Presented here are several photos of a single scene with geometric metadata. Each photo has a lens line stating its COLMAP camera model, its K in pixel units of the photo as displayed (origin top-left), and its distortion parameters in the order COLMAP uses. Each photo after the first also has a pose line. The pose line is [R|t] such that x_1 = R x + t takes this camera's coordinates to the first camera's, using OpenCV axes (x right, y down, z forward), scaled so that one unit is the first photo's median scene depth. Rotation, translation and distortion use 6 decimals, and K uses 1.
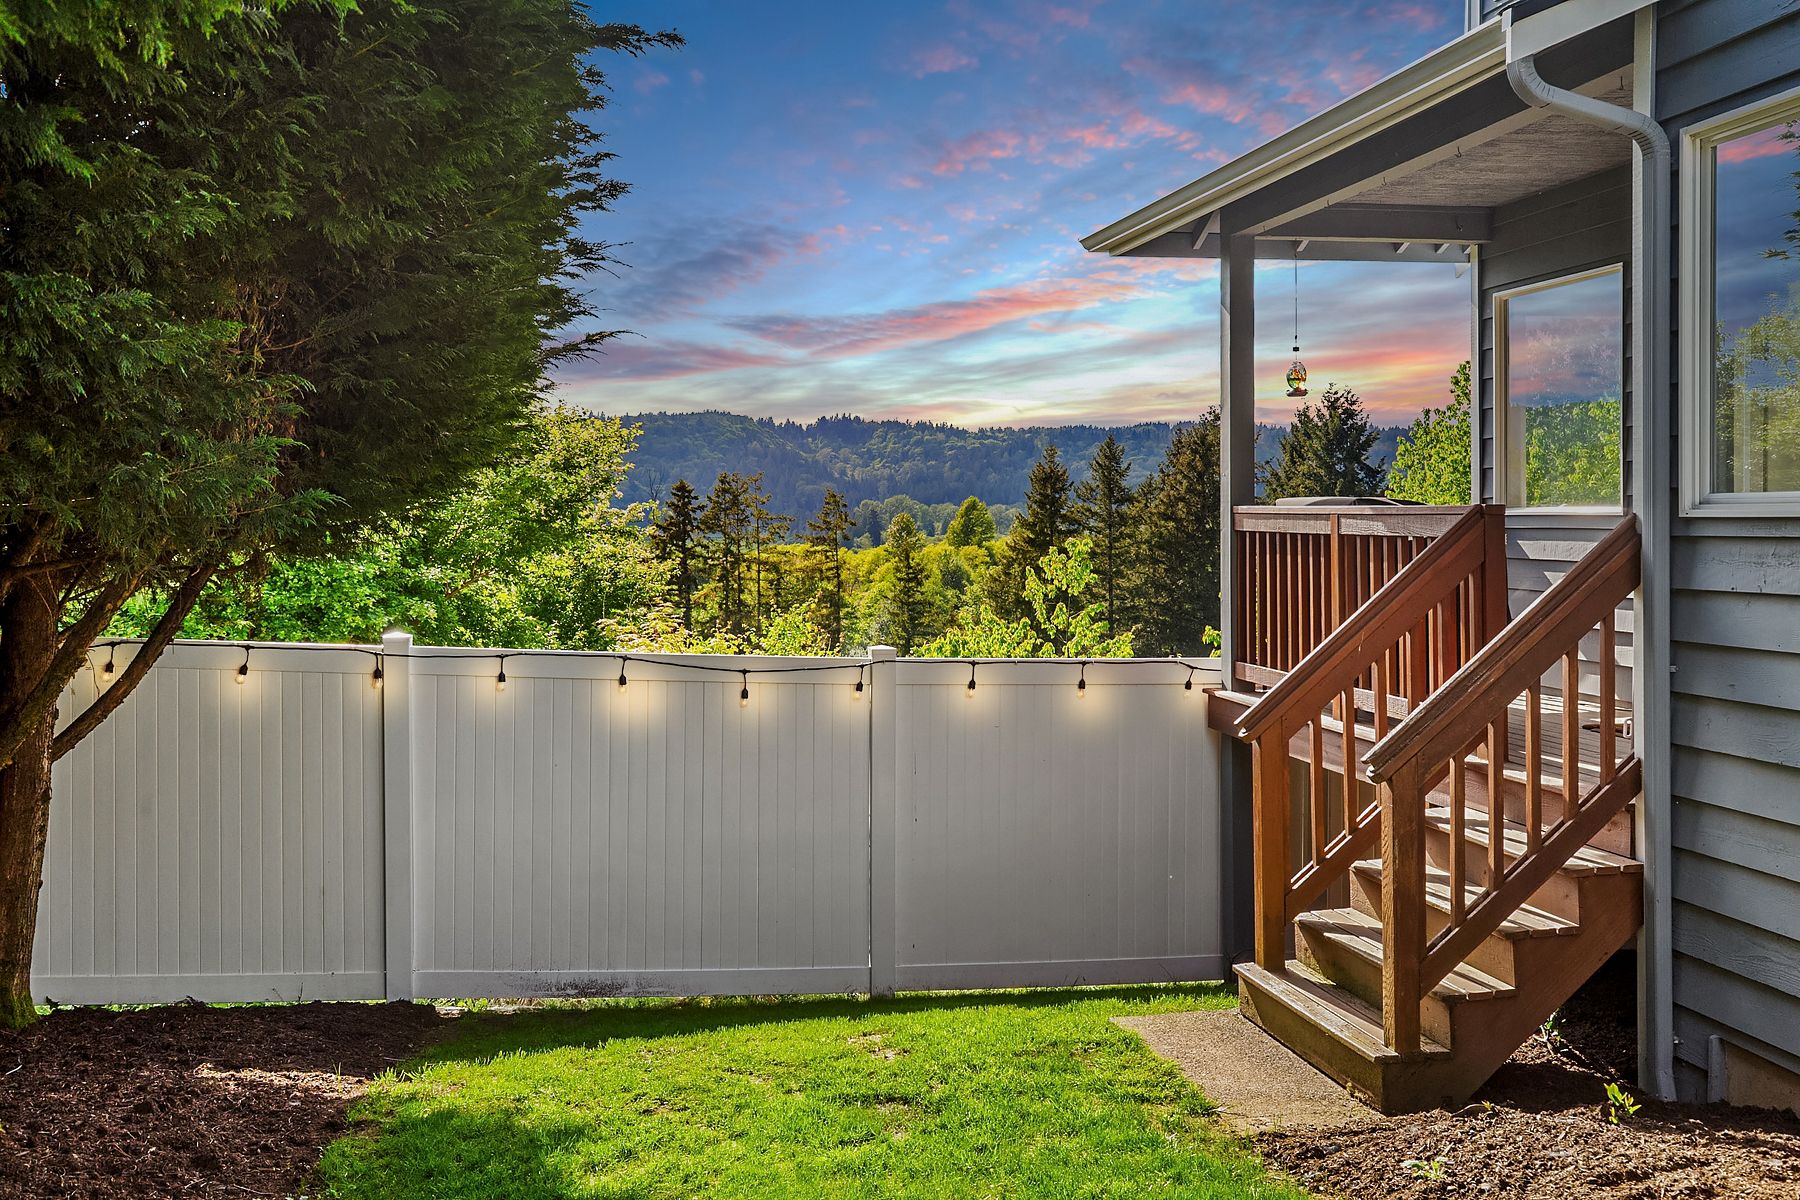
lens RADIAL K [[1782.3, 0, 934.8], [0, 1782.3, 578.9], [0, 0, 1]] dist [0.035329, 0.000000]
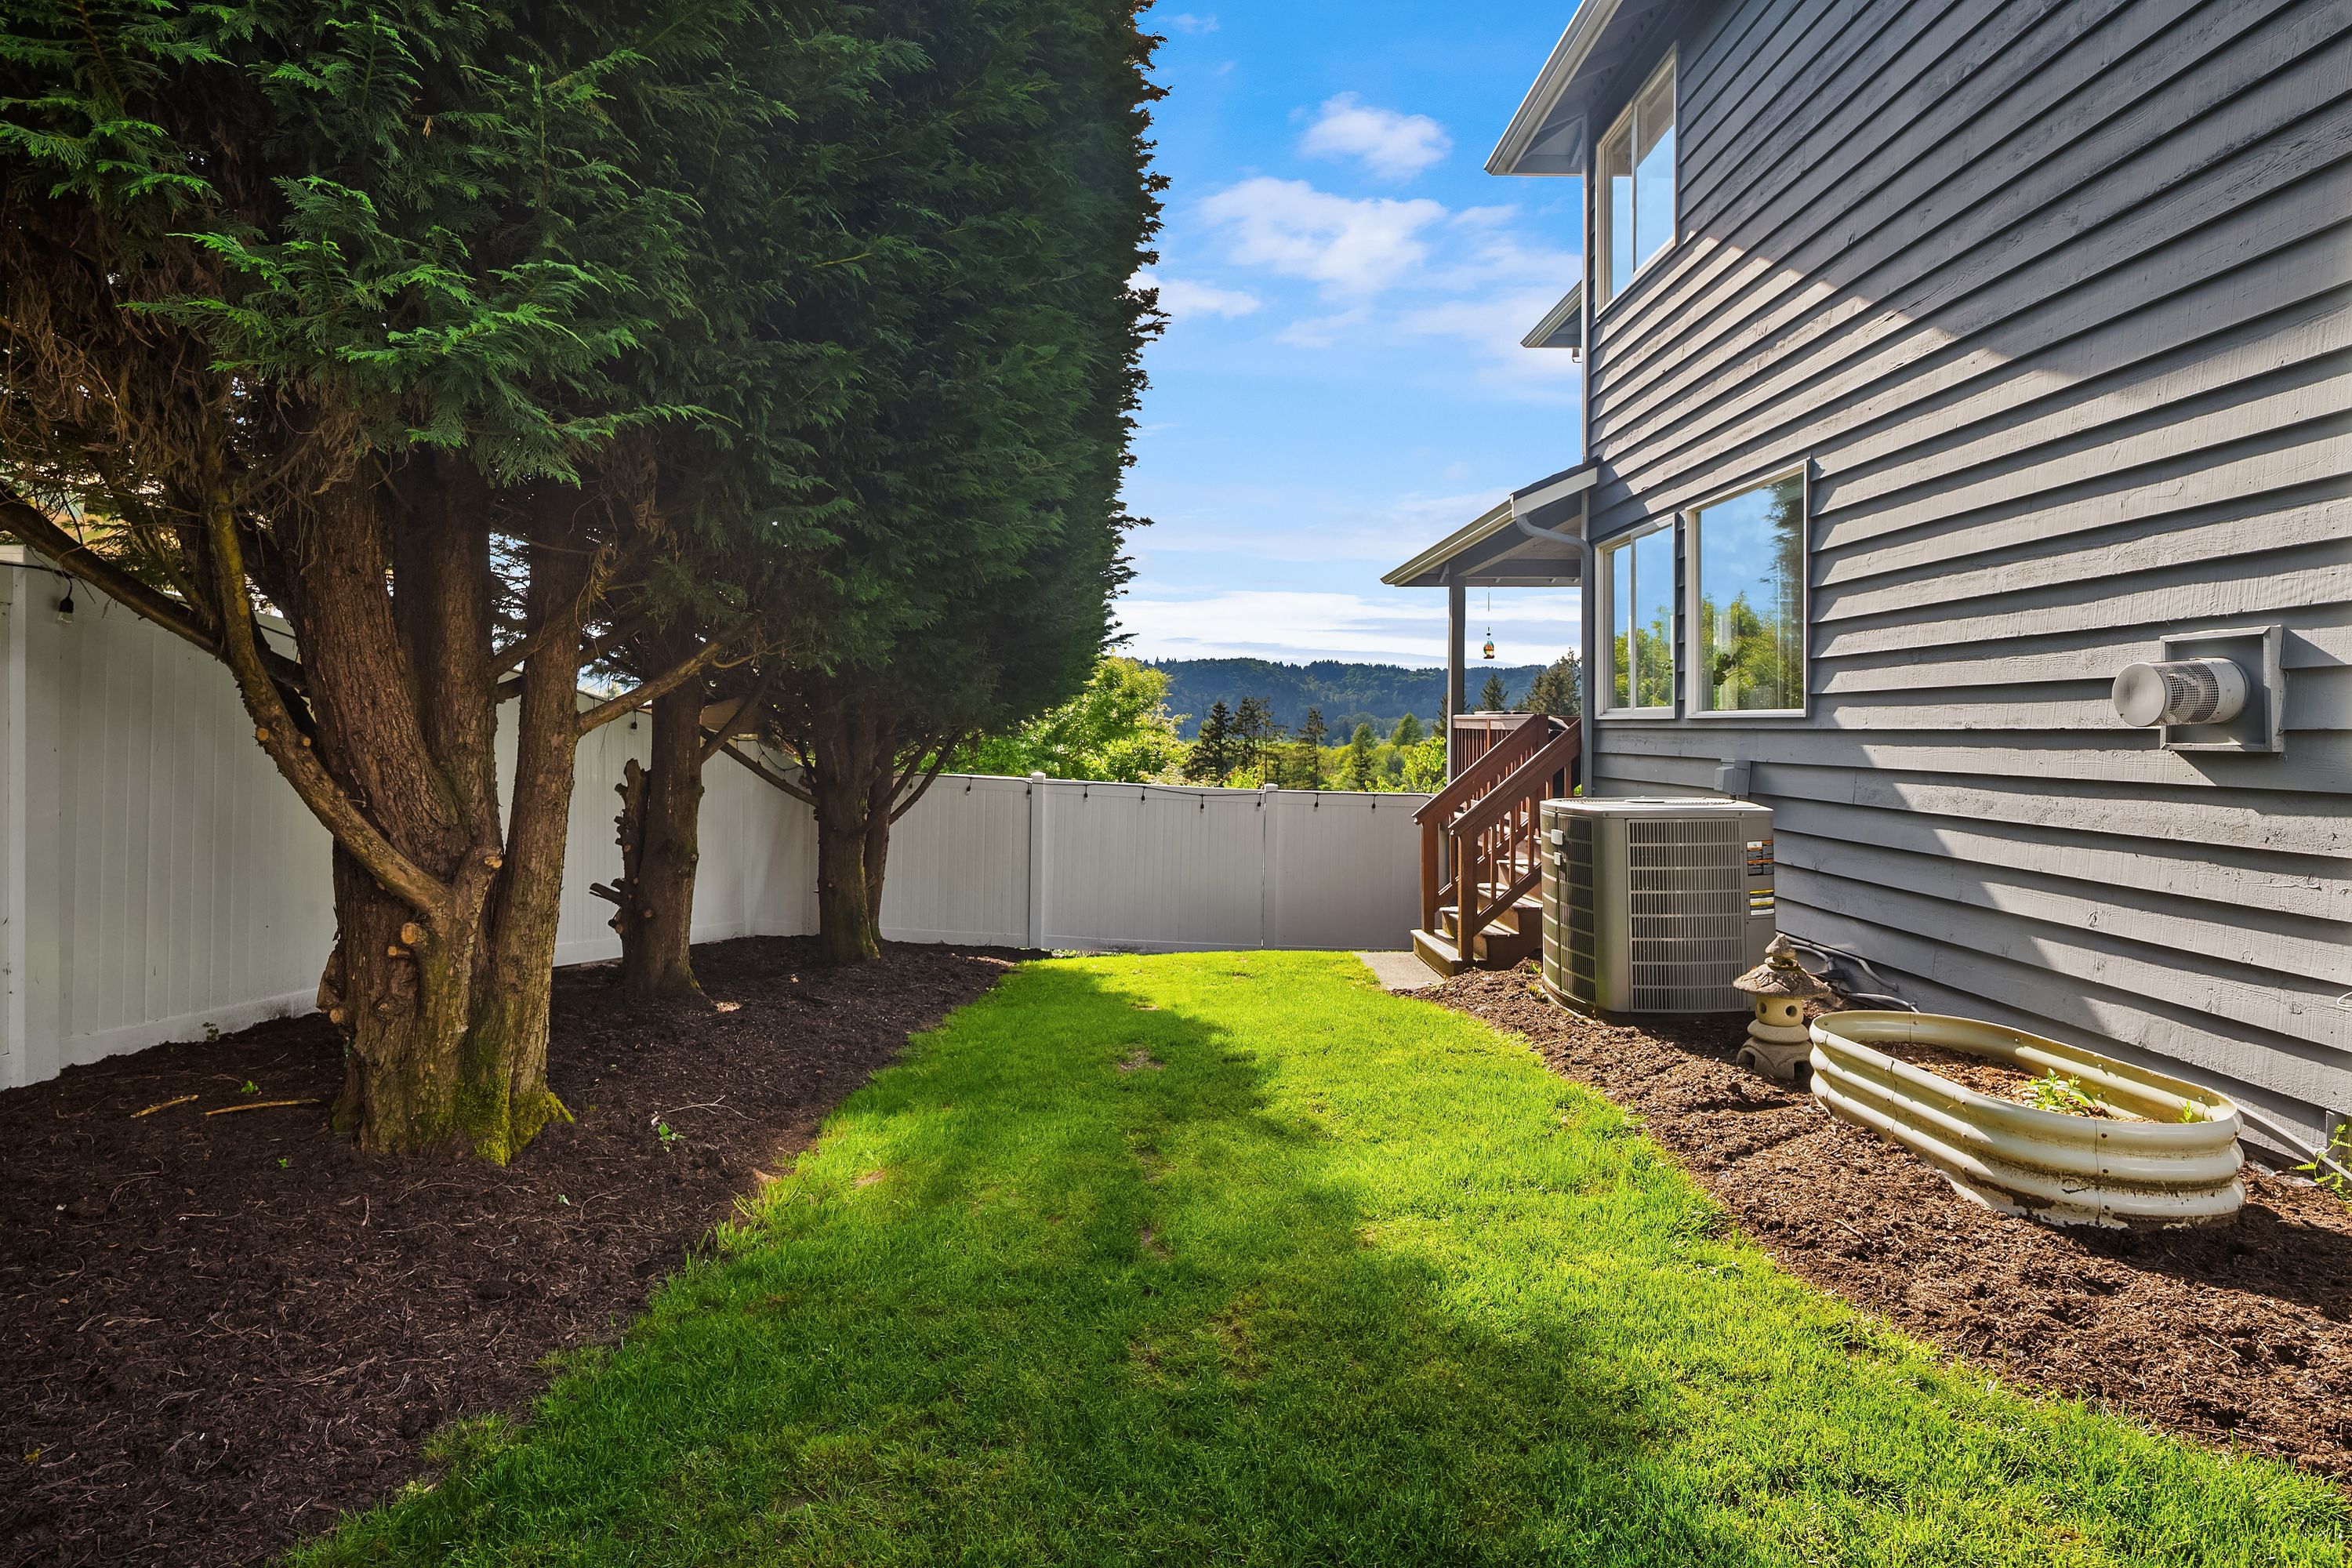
lens RADIAL K [[1146.0, 0, 1153.1], [0, 1146.0, 726.4], [0, 0, 1]] dist [0.003666, -0.005351]
pose [[0.979669, 0.009713, -0.200387, 0.094181], [-0.016464, 0.999351, -0.032053, 0.015791], [0.199945, 0.034700, 0.979192, -0.272689]]
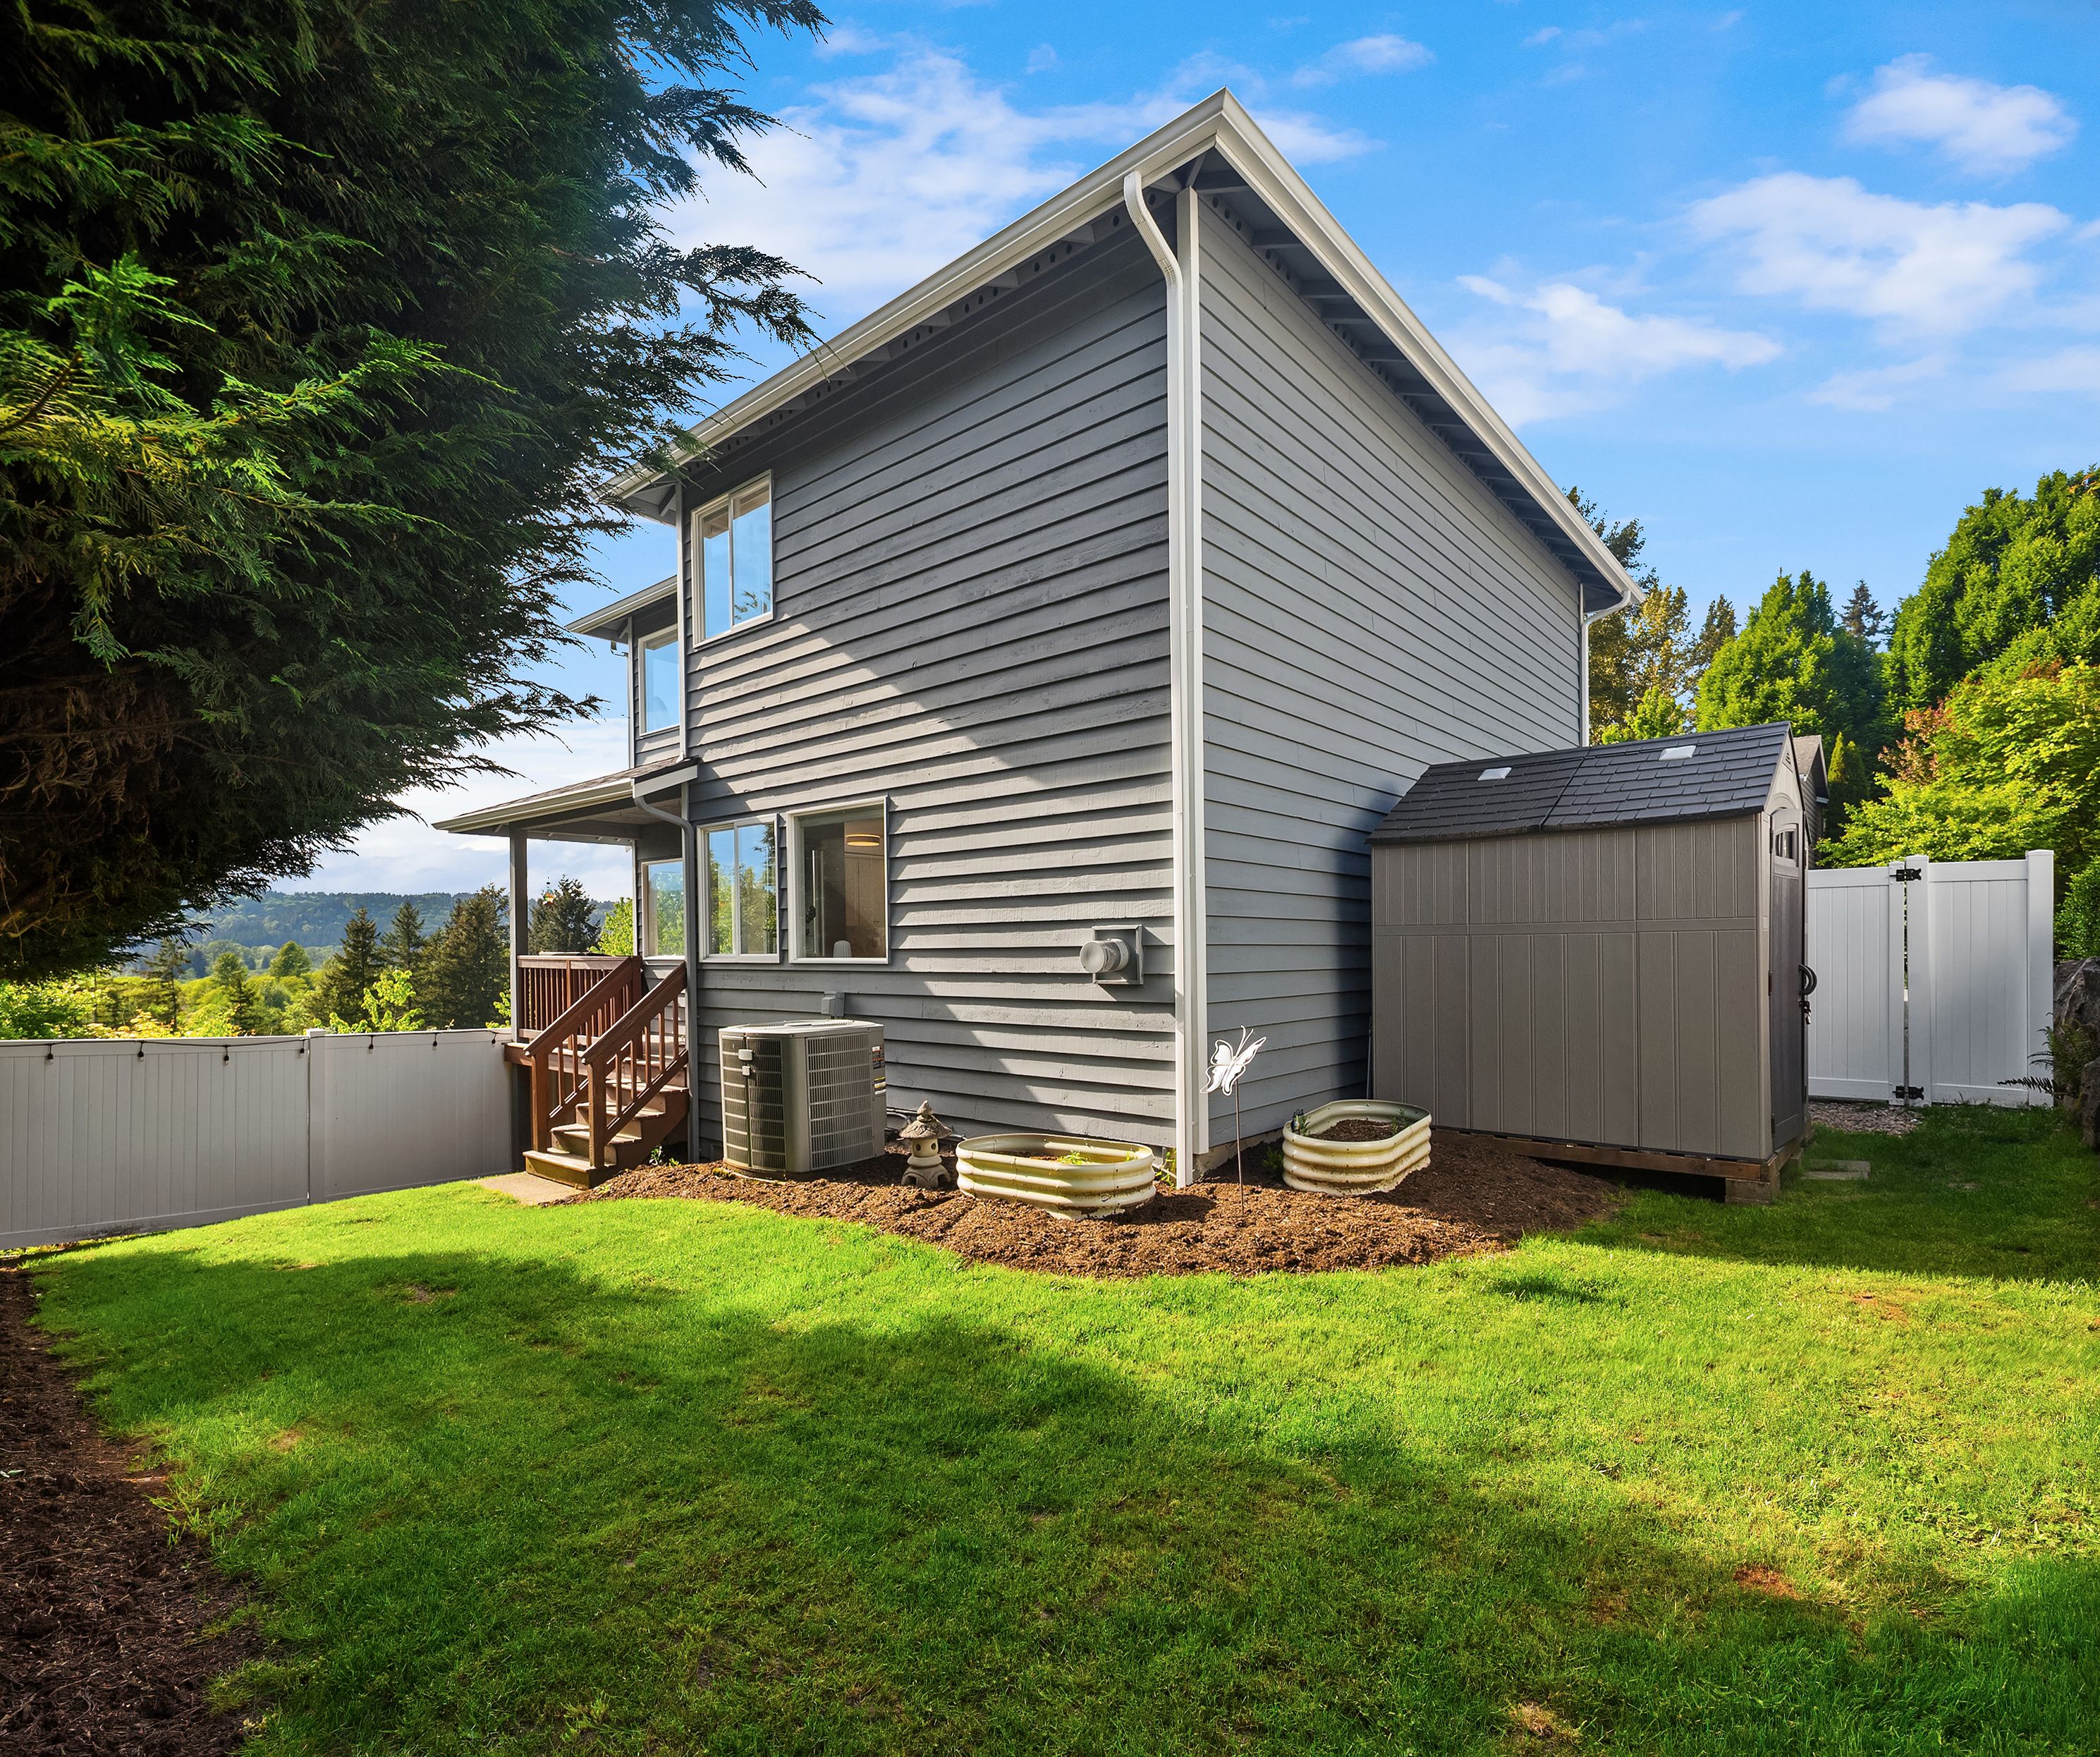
lens RADIAL K [[1050.3, 0, 1039.5], [0, 1050.3, 938.4], [0, 0, 1]] dist [-0.003665, -0.000556]
pose [[0.800385, 0.007219, 0.599443, -0.081122], [0.022828, 0.998835, -0.042508, 0.005784], [-0.599051, 0.047707, 0.799288, -0.359706]]
